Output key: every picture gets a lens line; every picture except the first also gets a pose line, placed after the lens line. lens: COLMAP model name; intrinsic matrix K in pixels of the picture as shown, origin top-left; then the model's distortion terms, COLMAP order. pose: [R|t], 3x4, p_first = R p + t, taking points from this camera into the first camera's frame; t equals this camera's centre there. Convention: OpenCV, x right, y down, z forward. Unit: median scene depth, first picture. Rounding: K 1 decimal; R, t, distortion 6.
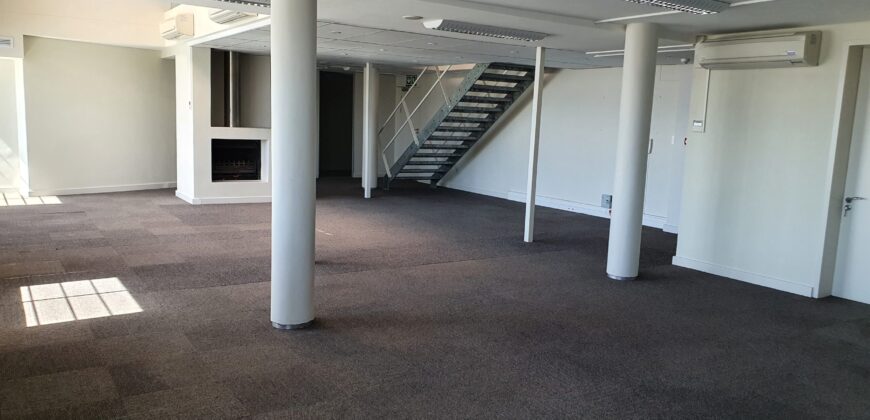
lens RADIAL K [[660.2, 0, 435.0], [0, 660.2, 210.0], [0, 0, 1]] dist [0.091468, -0.150775]
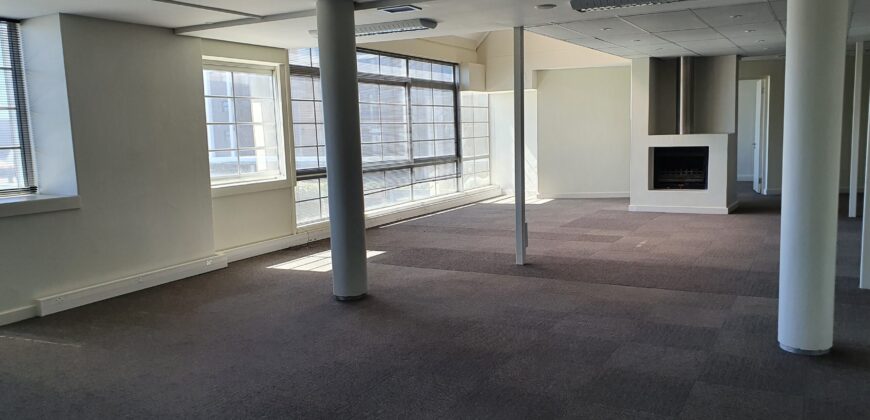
lens RADIAL K [[663.5, 0, 435.0], [0, 663.5, 210.0], [0, 0, 1]] dist [0.007861, 0.001496]
pose [[0.451566, 0.046329, -0.891034, 0.411940], [-0.067276, 0.997576, 0.017774, -0.008256], [0.889698, 0.051919, 0.453588, 0.260257]]
